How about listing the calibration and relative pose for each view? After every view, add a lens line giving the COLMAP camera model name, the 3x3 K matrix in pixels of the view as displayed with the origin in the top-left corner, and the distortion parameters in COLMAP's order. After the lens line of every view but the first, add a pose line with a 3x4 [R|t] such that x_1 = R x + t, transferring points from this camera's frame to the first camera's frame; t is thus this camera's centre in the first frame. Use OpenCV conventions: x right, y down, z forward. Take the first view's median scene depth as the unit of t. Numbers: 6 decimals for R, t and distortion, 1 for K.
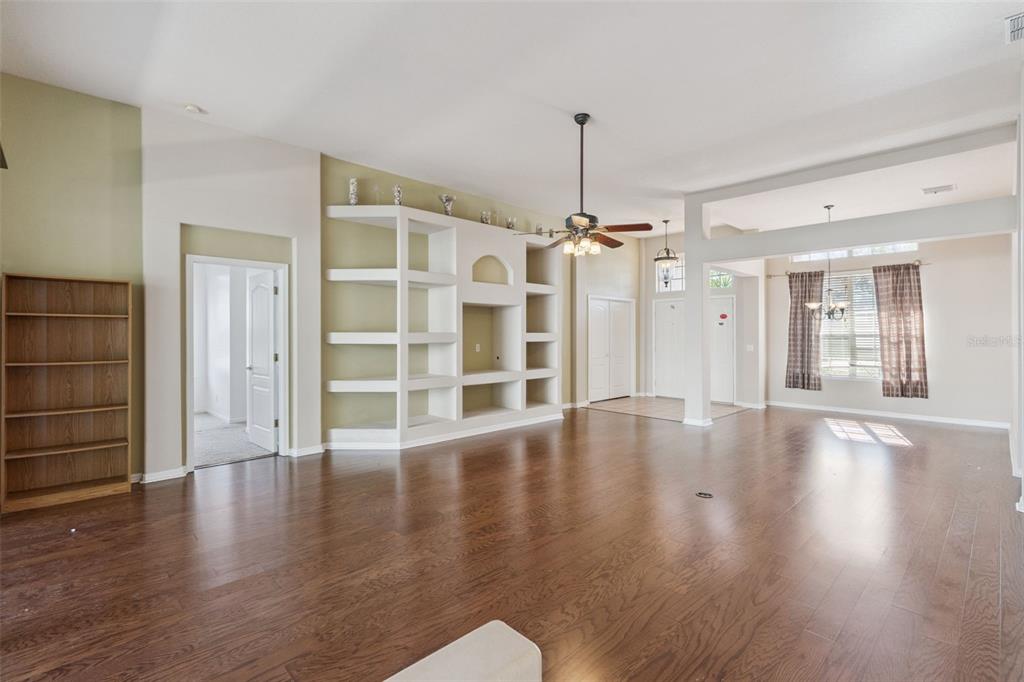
lens RADIAL K [[473.8, 0, 515.1], [0, 473.8, 336.1], [0, 0, 1]] dist [-0.002943, 0.000347]
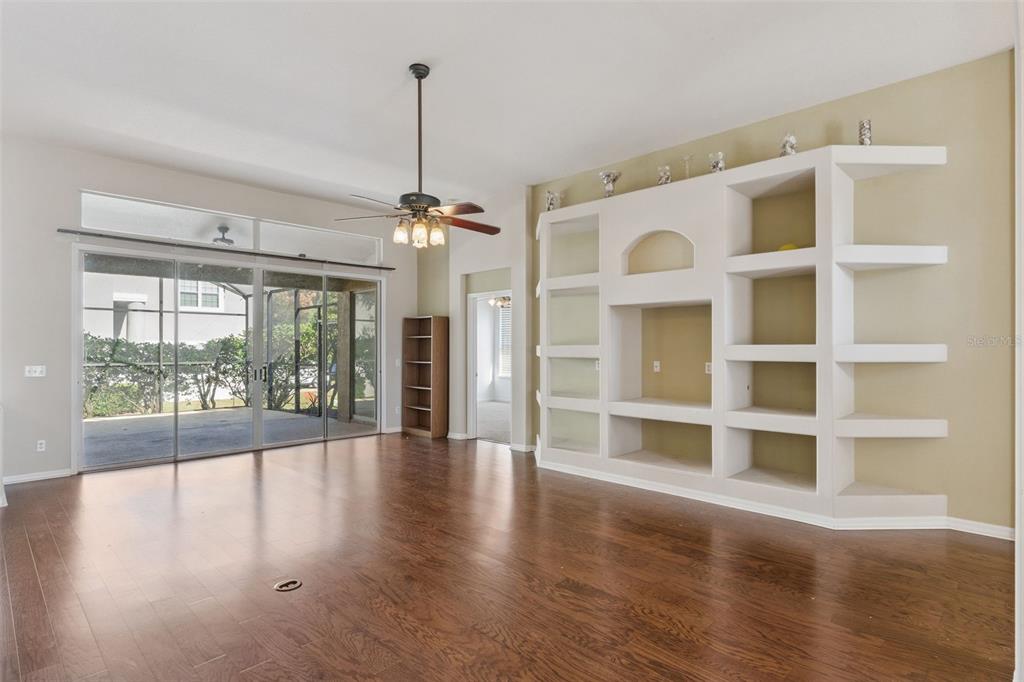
lens RADIAL K [[531.8, 0, 514.1], [0, 531.8, 346.7], [0, 0, 1]] dist [-0.004838, -0.000447]
pose [[0.028623, -0.000336, -0.999590, 0.820749], [-0.005421, 0.999985, -0.000492, -0.003615], [0.999576, 0.005433, 0.028621, 0.903008]]
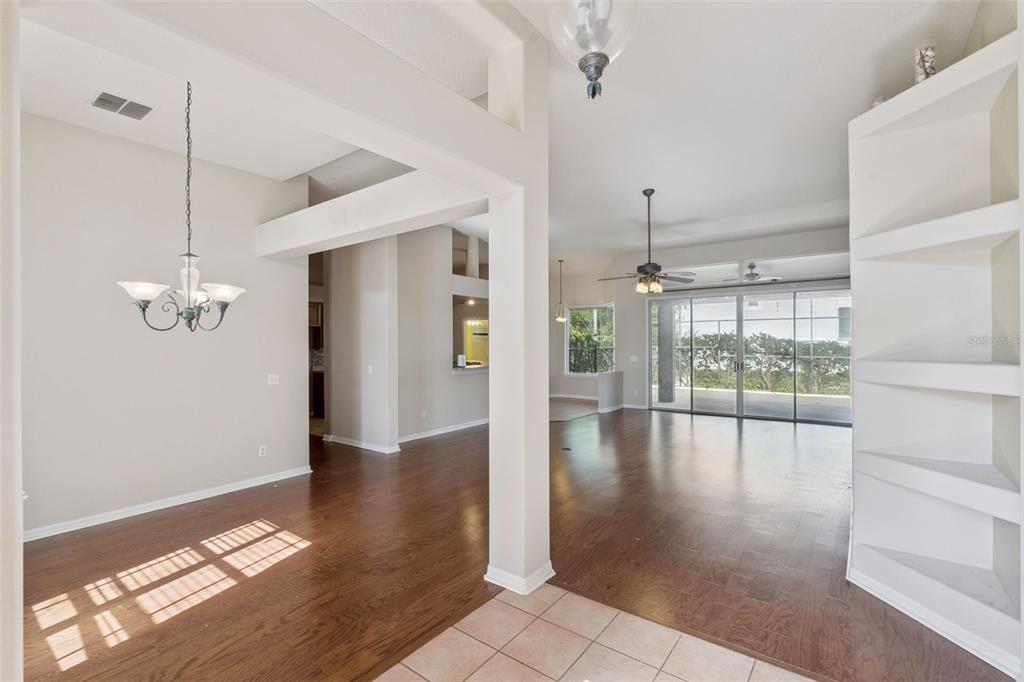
lens RADIAL K [[460.7, 0, 518.5], [0, 460.7, 341.6], [0, 0, 1]] dist [0.002340, 0.000318]
pose [[-0.988550, 0.006259, -0.150762, 0.566729], [0.005675, 0.999975, 0.004305, -0.033611], [0.150785, 0.003400, -0.988561, 1.804569]]
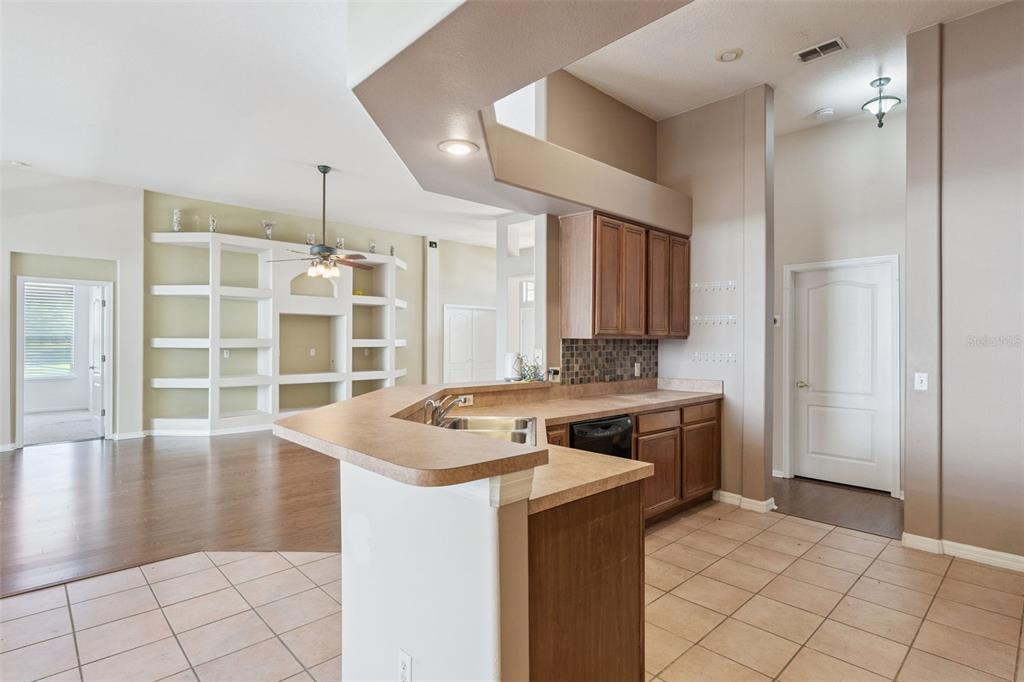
lens RADIAL K [[516.8, 0, 511.5], [0, 516.8, 339.7], [0, 0, 1]] dist [-0.001307, -0.000479]
pose [[0.999810, 0.003699, -0.019131, 0.538930], [-0.003831, 0.999969, -0.006850, 0.001756], [0.019105, 0.006922, 0.999794, -0.290968]]
